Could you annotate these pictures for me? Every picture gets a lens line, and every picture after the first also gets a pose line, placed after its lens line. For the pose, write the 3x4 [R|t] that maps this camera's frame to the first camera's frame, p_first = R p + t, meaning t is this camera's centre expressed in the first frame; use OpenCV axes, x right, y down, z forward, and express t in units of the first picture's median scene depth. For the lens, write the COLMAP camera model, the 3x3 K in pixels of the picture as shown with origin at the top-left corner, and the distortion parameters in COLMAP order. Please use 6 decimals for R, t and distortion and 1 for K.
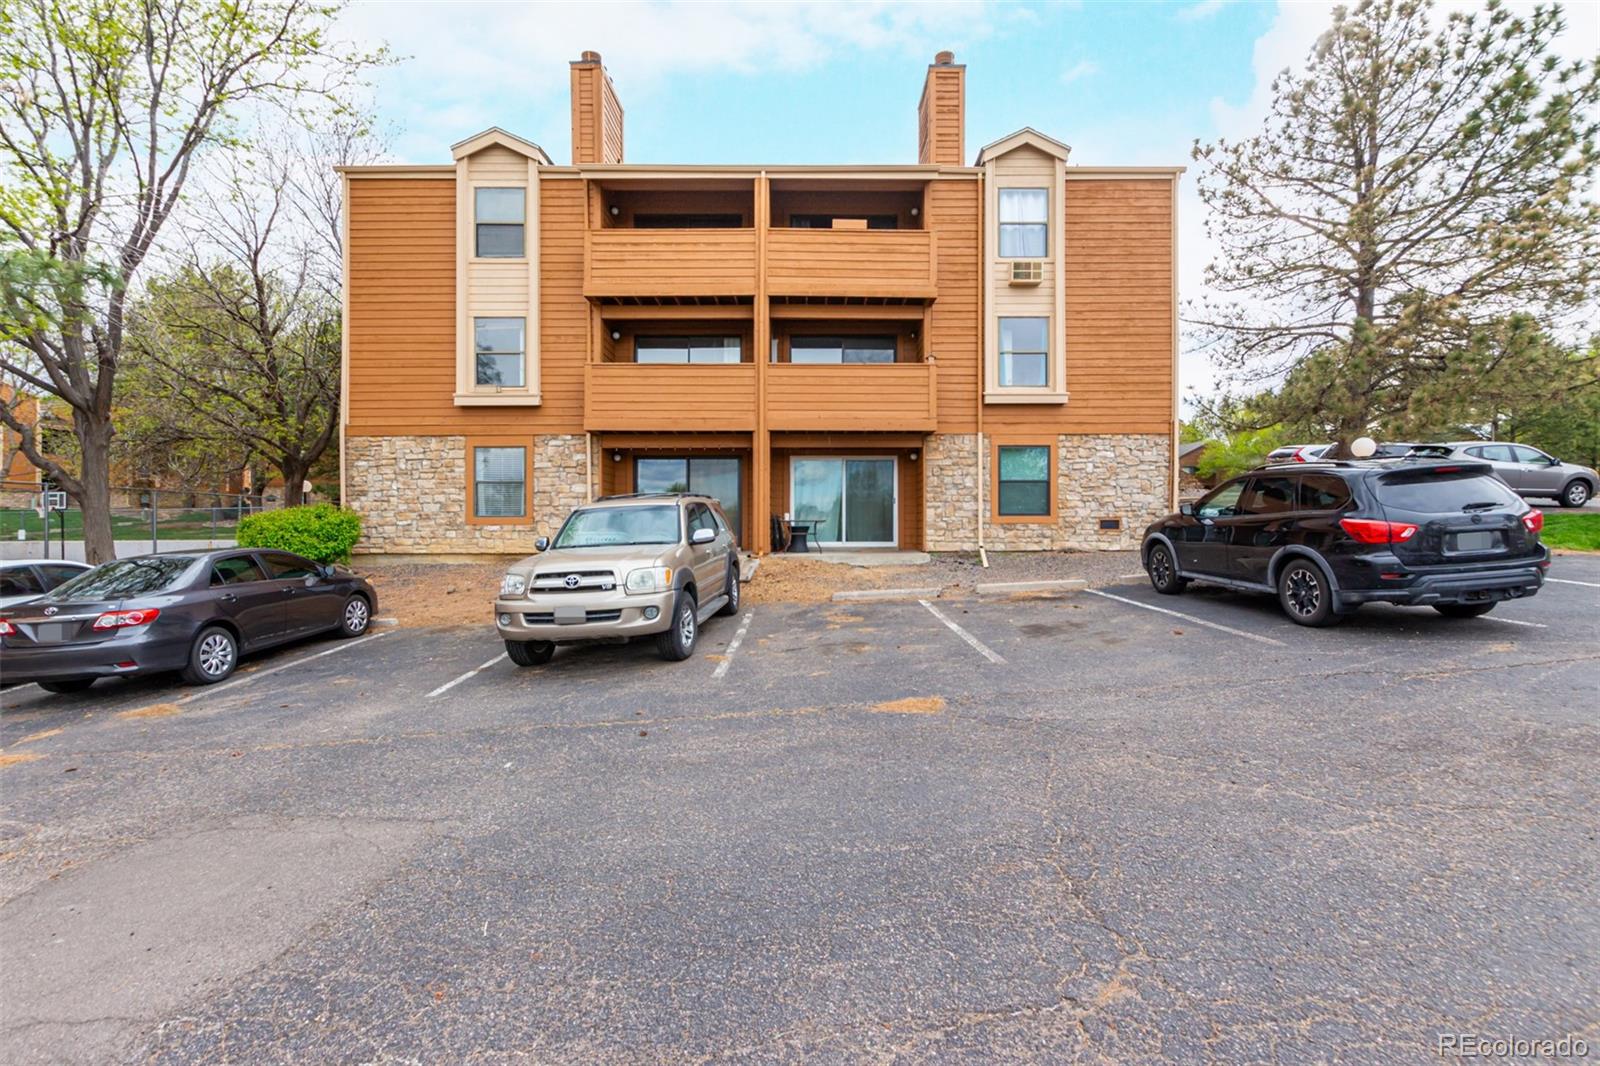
lens RADIAL K [[740.9, 0, 799.4], [0, 740.9, 504.6], [0, 0, 1]] dist [-0.002697, -0.000108]
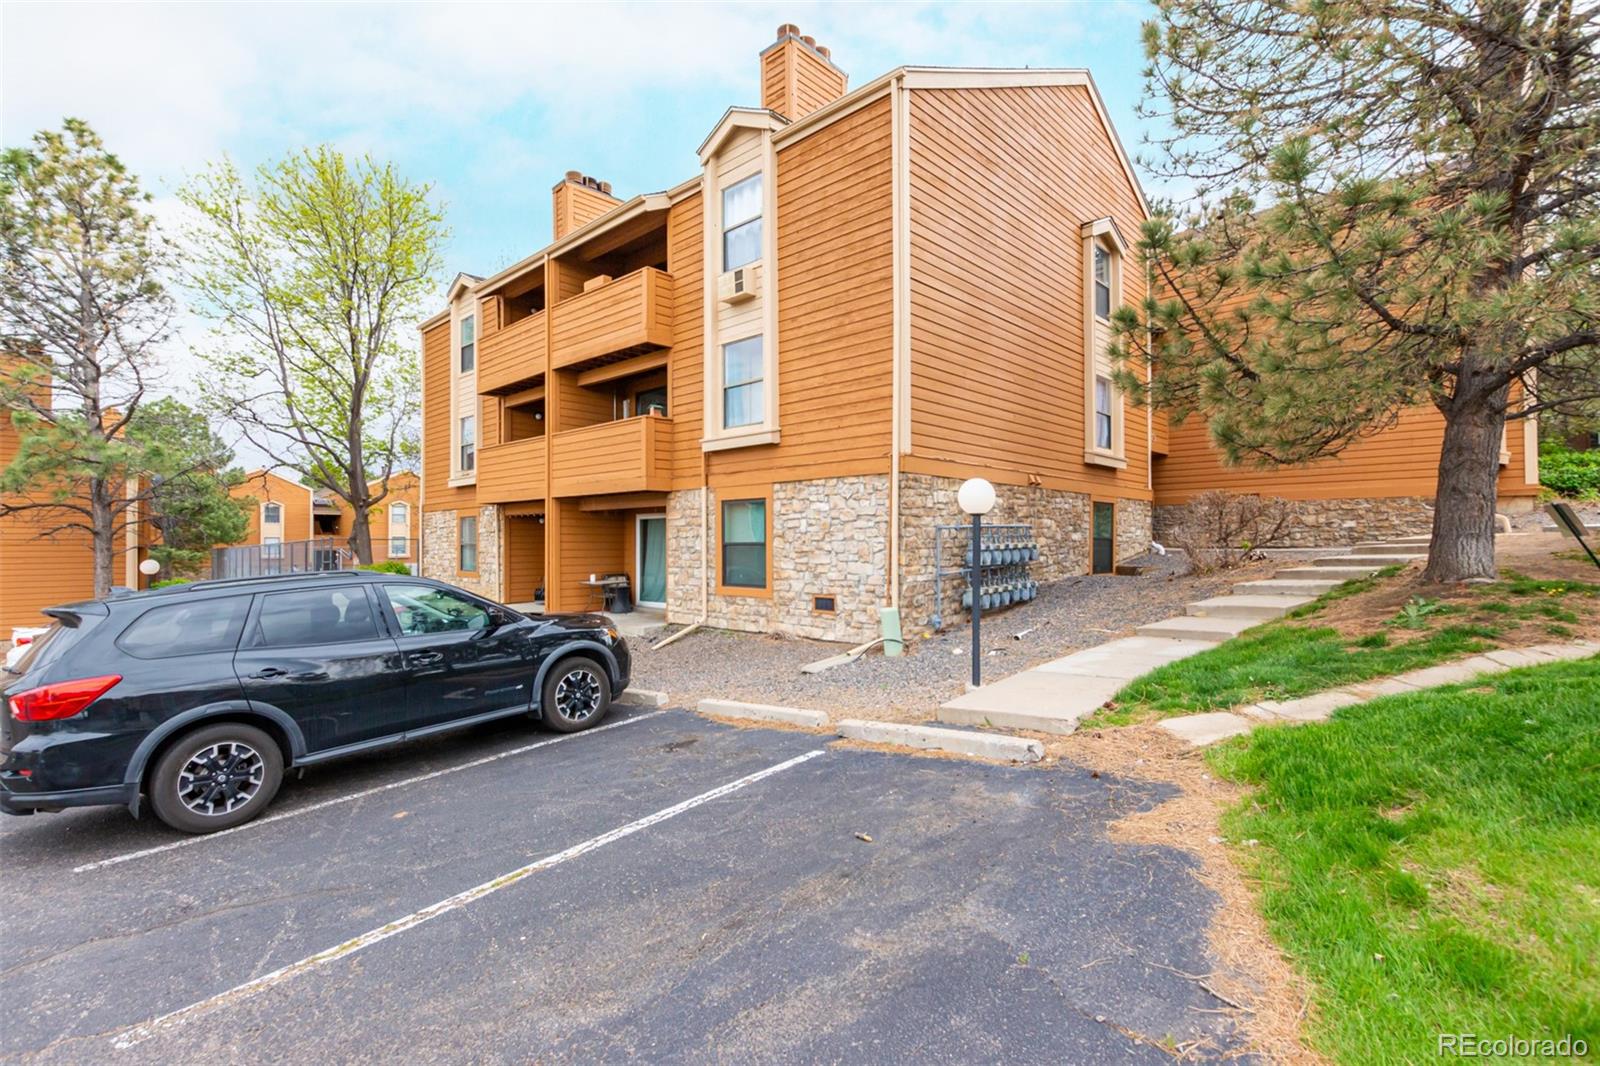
lens RADIAL K [[740.9, 0, 799.1], [0, 740.9, 535.5], [0, 0, 1]] dist [-0.002697, -0.000108]
pose [[0.719322, -0.007072, -0.694641, 0.903723], [-0.003176, 0.999904, -0.013469, -0.029976], [0.694669, 0.011895, 0.719231, 0.465383]]
